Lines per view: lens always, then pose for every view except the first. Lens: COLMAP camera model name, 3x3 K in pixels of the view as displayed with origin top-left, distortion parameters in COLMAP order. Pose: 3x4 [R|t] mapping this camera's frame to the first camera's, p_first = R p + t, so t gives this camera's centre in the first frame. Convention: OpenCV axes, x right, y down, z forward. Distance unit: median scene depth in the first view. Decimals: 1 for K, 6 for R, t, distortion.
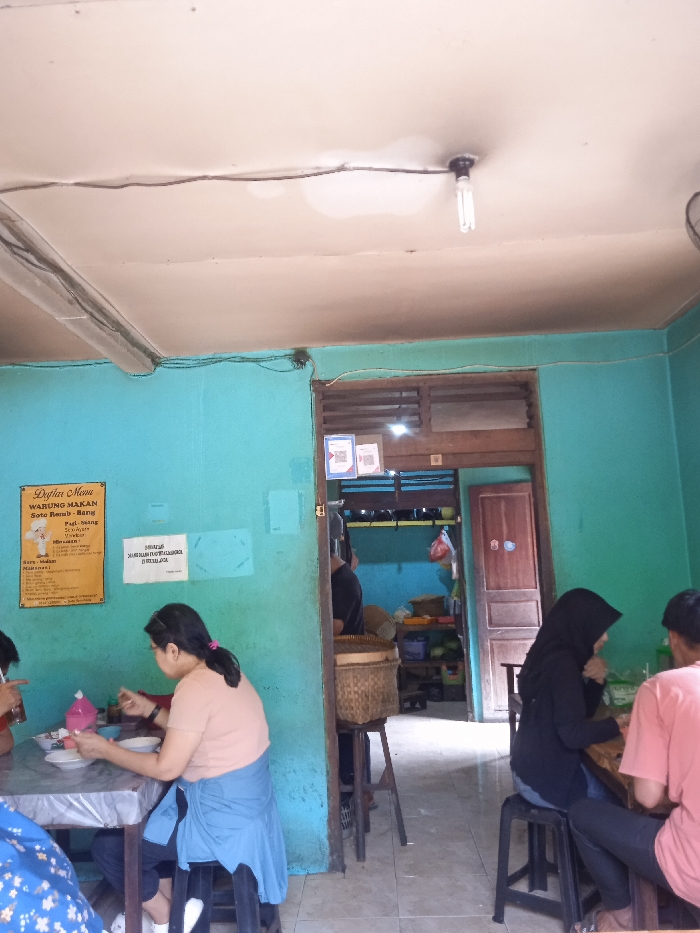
lens RADIAL K [[778.0, 0, 350.0], [0, 778.0, 466.5], [0, 0, 1]] dist [0.073994, -0.112980]
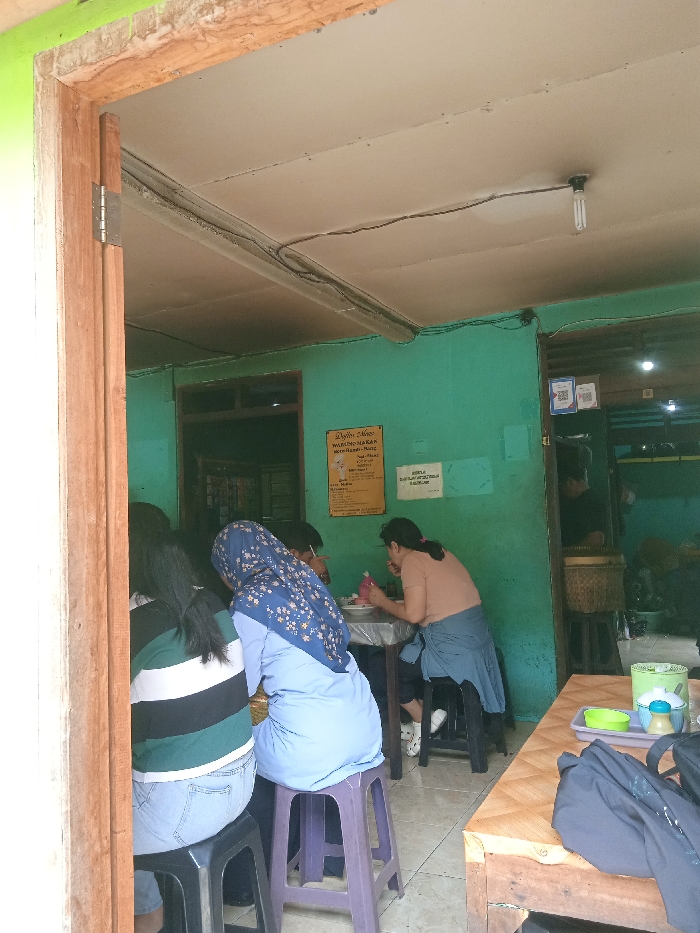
lens RADIAL K [[752.6, 0, 345.9], [0, 752.6, 460.1], [0, 0, 1]] dist [0.069962, -0.176433]
pose [[0.916816, -0.025515, -0.398493, 0.146294], [0.049764, 0.997477, 0.050626, 0.011052], [0.396196, -0.066245, 0.915773, -0.217275]]
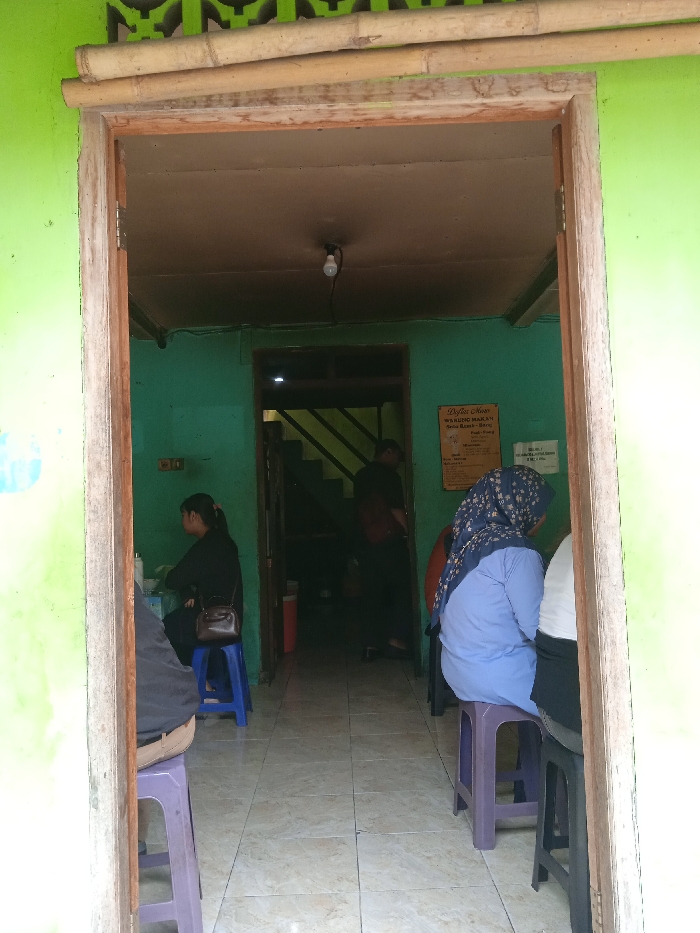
lens RADIAL K [[752.6, 0, 345.9], [0, 752.6, 460.1], [0, 0, 1]] dist [0.069962, -0.176433]
pose [[0.998954, 0.004694, 0.045487, -0.654169], [-0.007447, 0.998138, 0.060536, 0.041703], [-0.045118, -0.060811, 0.997129, -0.355986]]
